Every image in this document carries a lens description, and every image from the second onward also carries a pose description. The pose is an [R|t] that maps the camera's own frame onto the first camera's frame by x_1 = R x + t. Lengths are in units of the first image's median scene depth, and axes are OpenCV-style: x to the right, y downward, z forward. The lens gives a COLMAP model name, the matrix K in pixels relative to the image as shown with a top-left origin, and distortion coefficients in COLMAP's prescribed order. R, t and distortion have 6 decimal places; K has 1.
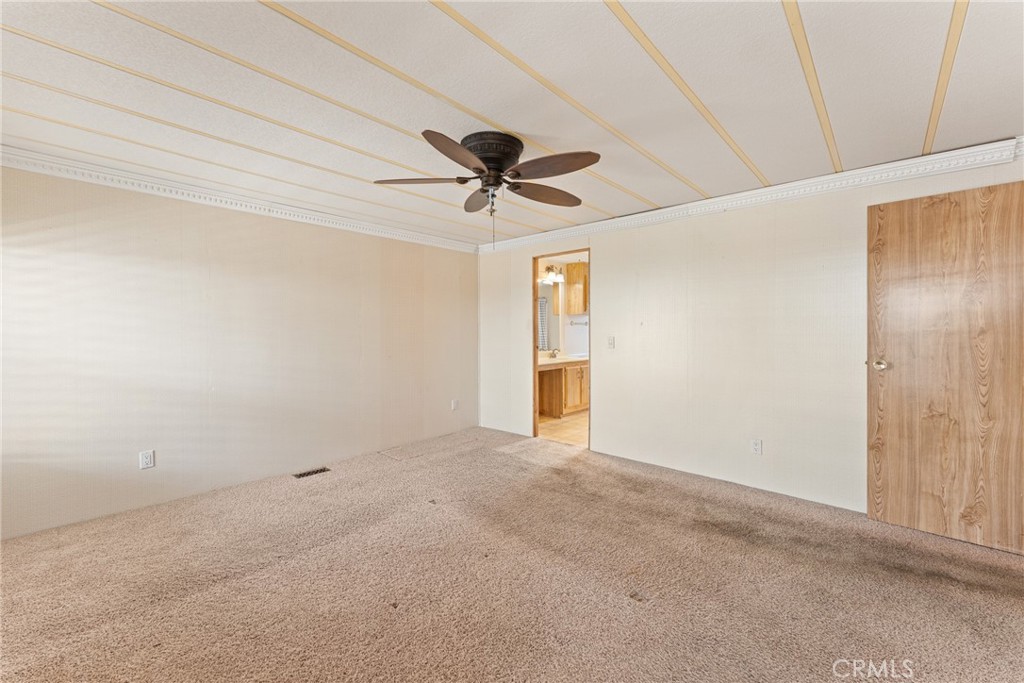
lens RADIAL K [[413.5, 0, 512.3], [0, 413.5, 339.2], [0, 0, 1]] dist [0.012552, 0.000228]
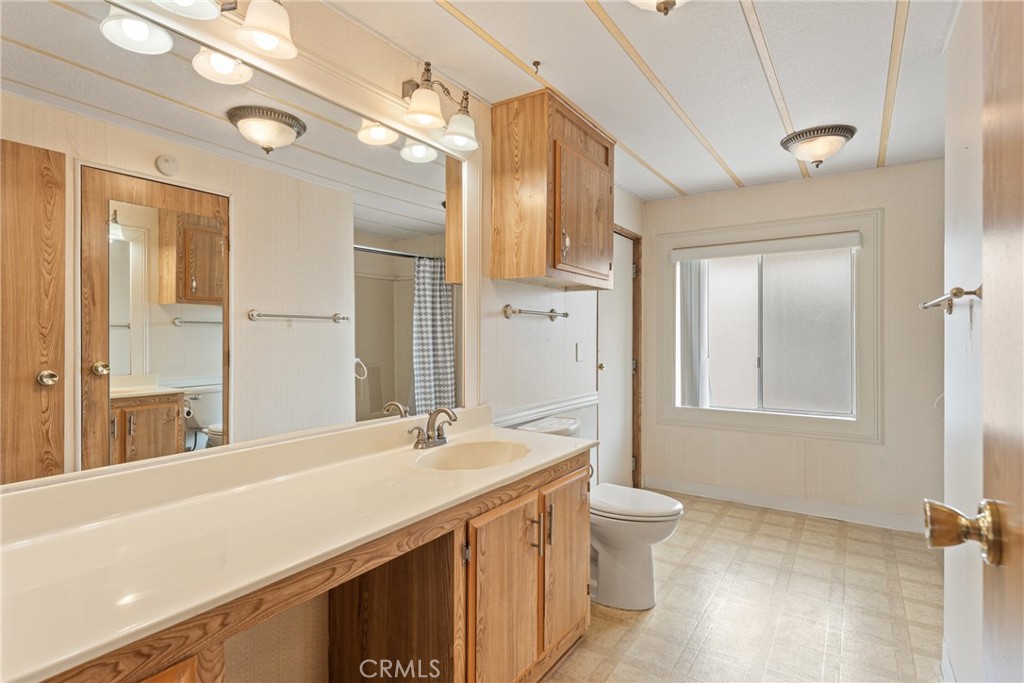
lens RADIAL K [[509.1, 0, 511.3], [0, 509.1, 338.9], [0, 0, 1]] dist [-0.000017, -0.000001]
pose [[0.990011, 0.008322, 0.140746, 0.102957], [-0.007175, 0.999937, -0.008655, -0.016336], [-0.140809, 0.007559, 0.990008, 0.687943]]
